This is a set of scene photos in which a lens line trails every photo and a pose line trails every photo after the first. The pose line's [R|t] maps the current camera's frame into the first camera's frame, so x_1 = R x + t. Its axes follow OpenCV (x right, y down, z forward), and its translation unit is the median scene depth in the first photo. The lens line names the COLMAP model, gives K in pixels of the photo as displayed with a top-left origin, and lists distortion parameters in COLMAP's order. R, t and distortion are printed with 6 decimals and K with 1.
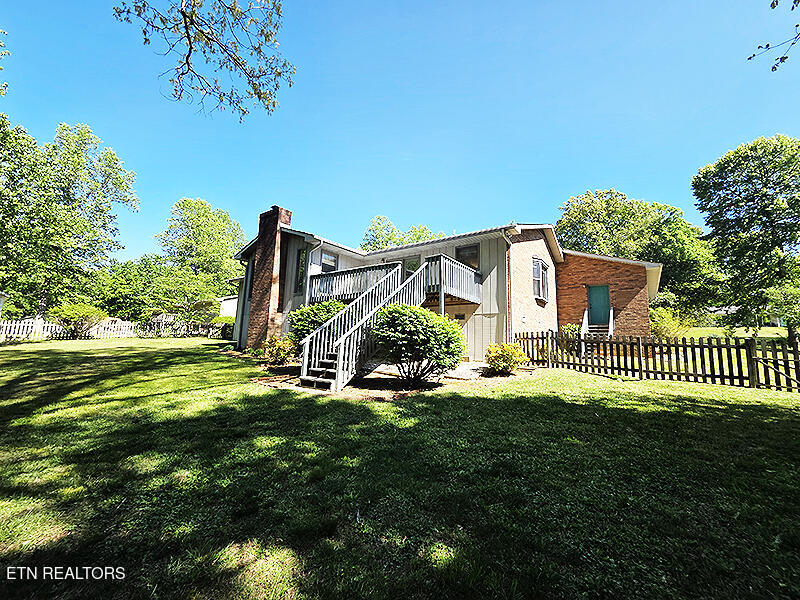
lens RADIAL K [[326.8, 0, 401.3], [0, 326.8, 300.1], [0, 0, 1]] dist [0.001094, -0.000424]
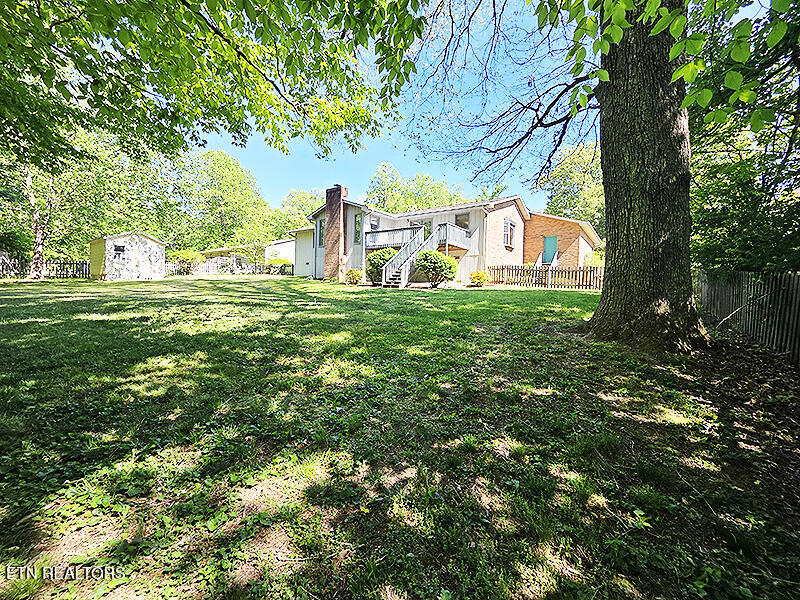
lens RADIAL K [[326.8, 0, 400.5], [0, 326.8, 296.6], [0, 0, 1]] dist [0.001094, -0.000424]
pose [[0.999993, -0.003513, 0.001353, -0.108089], [0.003252, 0.987137, 0.159842, -0.016992], [-0.001897, -0.159836, 0.987142, -0.661838]]
